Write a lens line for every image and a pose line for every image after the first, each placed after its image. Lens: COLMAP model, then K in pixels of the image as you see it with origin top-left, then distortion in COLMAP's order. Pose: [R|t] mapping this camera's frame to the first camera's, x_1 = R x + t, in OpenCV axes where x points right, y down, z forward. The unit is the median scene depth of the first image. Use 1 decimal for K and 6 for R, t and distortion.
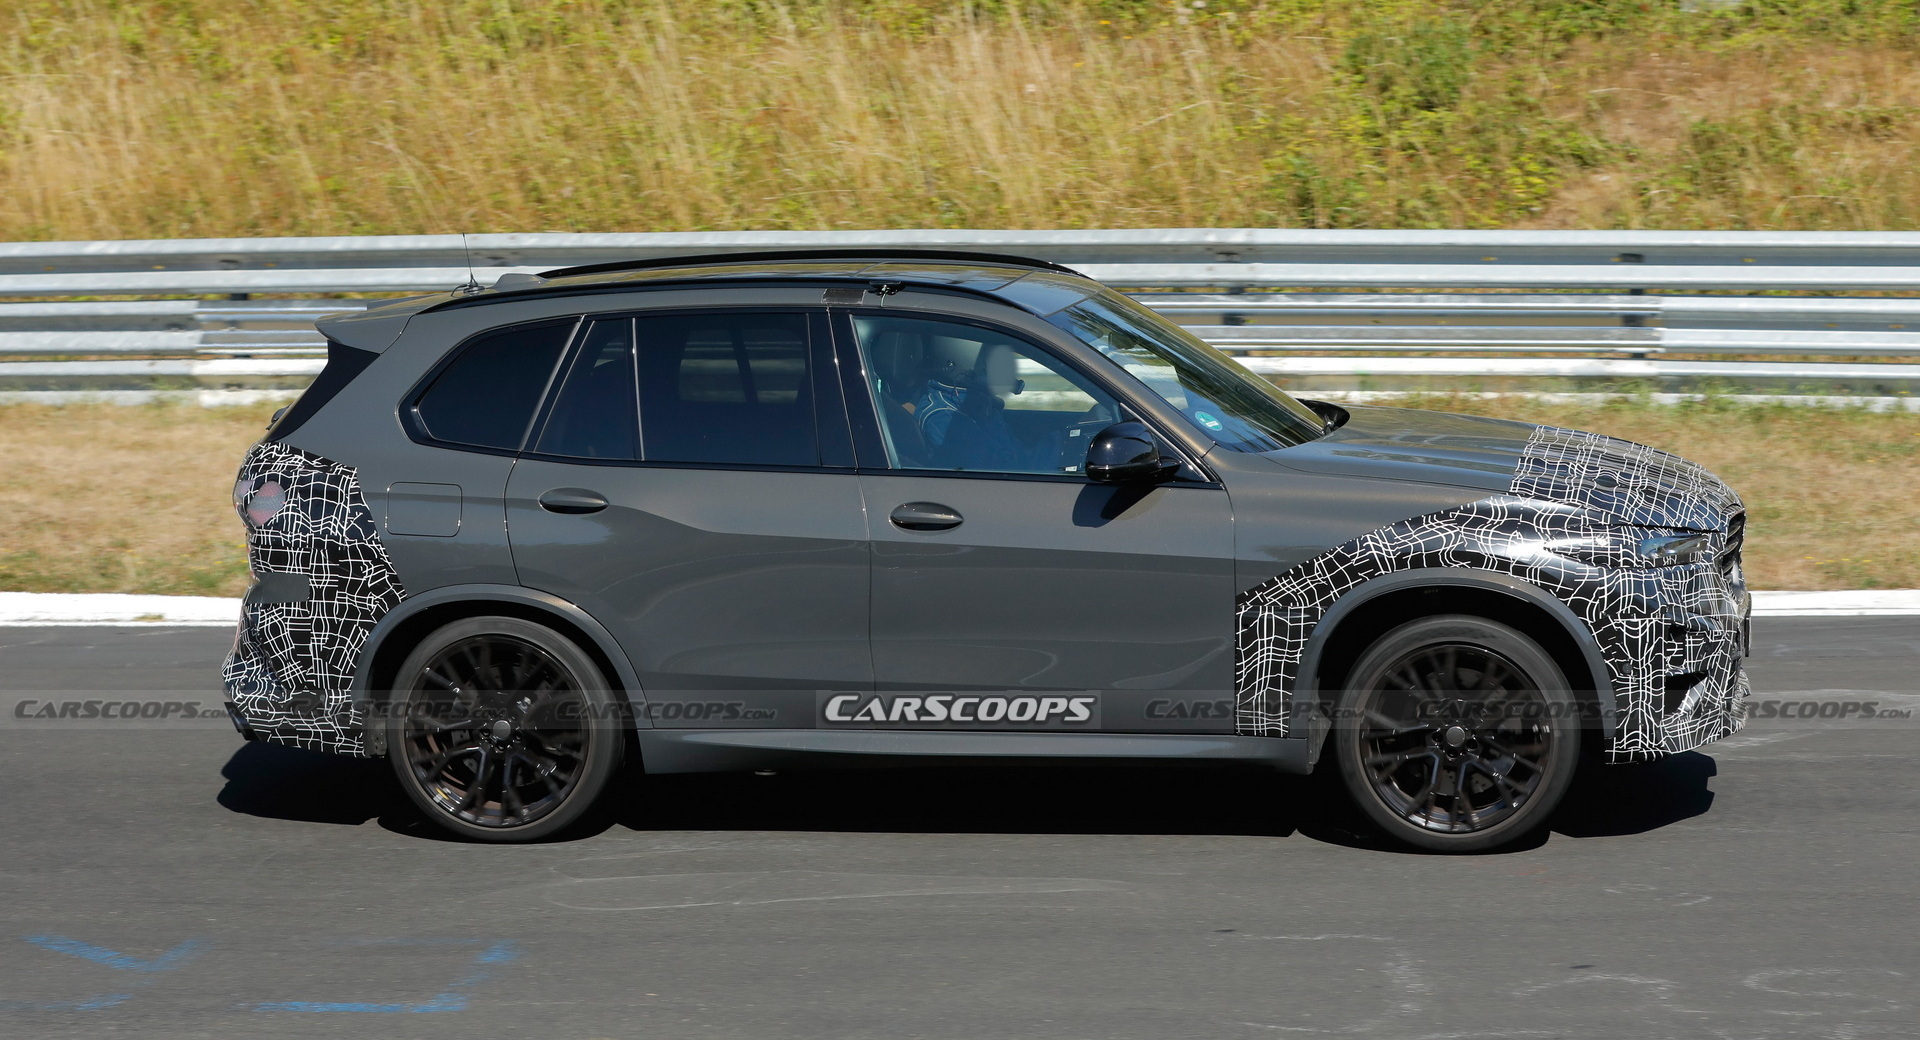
lens RADIAL K [[5025.7, 0, 959.2], [0, 5025.7, 638.4], [0, 0, 1]] dist [-0.364235, 0.040963]
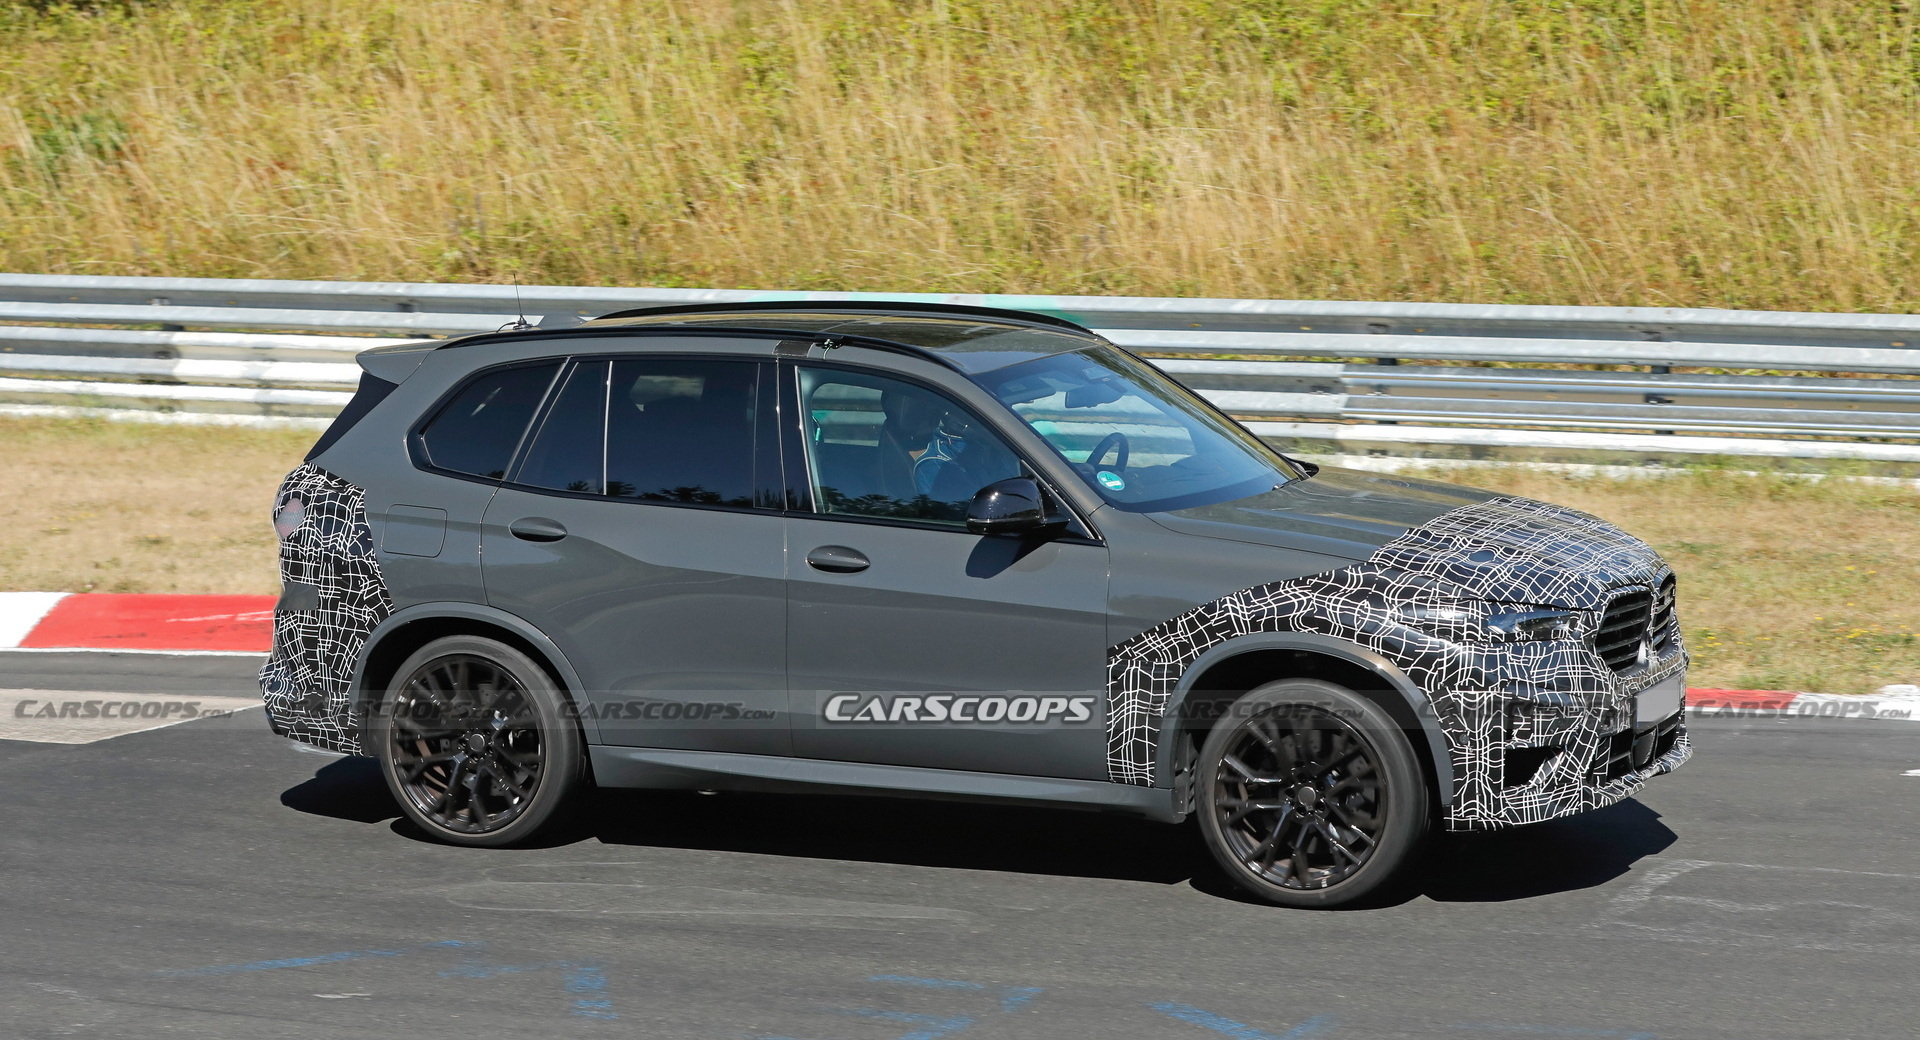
lens RADIAL K [[5025.7, 0, 959.2], [0, 5025.7, 638.4], [0, 0, 1]] dist [-0.364235, 0.040963]
pose [[0.970833, 0.050404, -0.234398, 0.265874], [-0.050435, 0.998710, 0.005868, -0.015031], [0.234392, 0.006125, 0.972123, -0.024455]]
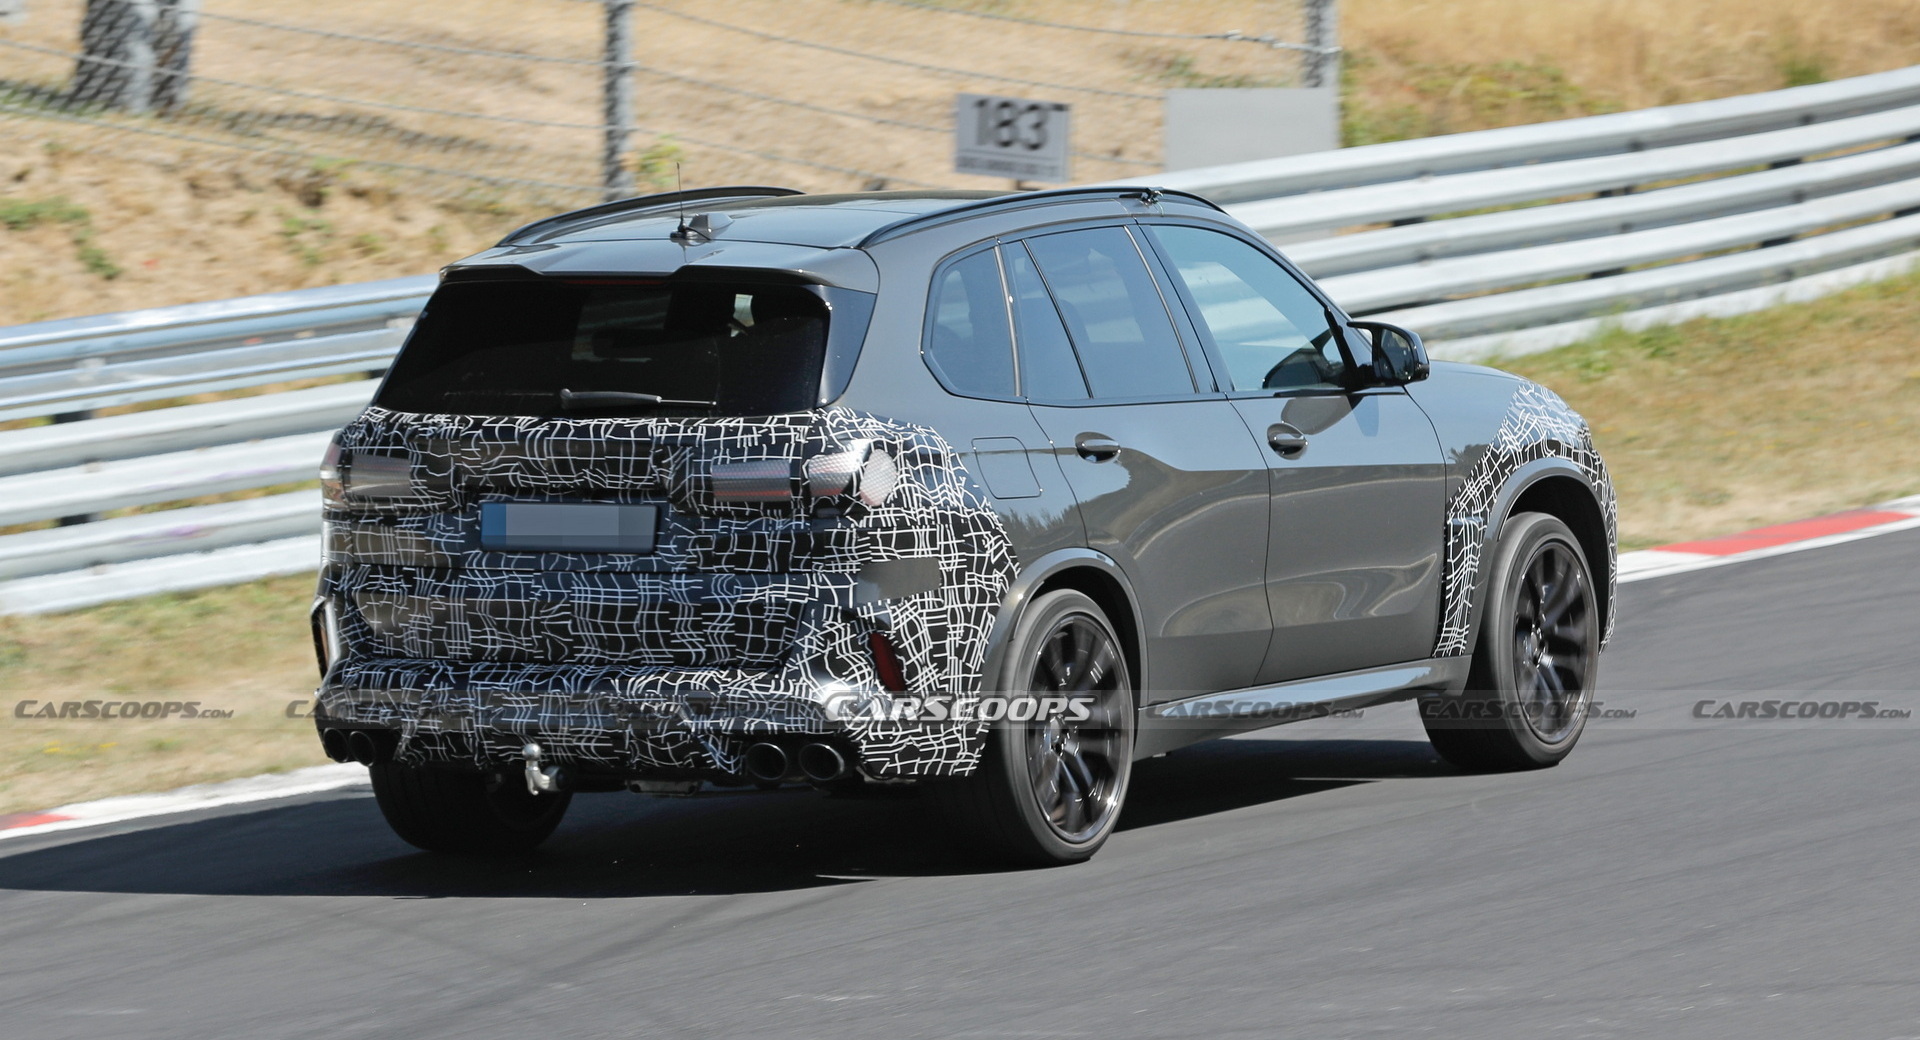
lens RADIAL K [[8969.1, 0, 862.3], [0, 8969.1, 672.7], [0, 0, 1]] dist [2.365740, 6.573458]
pose [[0.318632, -0.058425, 0.946076, -1.568843], [0.157819, 0.987437, 0.007827, -0.007531], [-0.934648, 0.146815, 0.323849, 0.545478]]
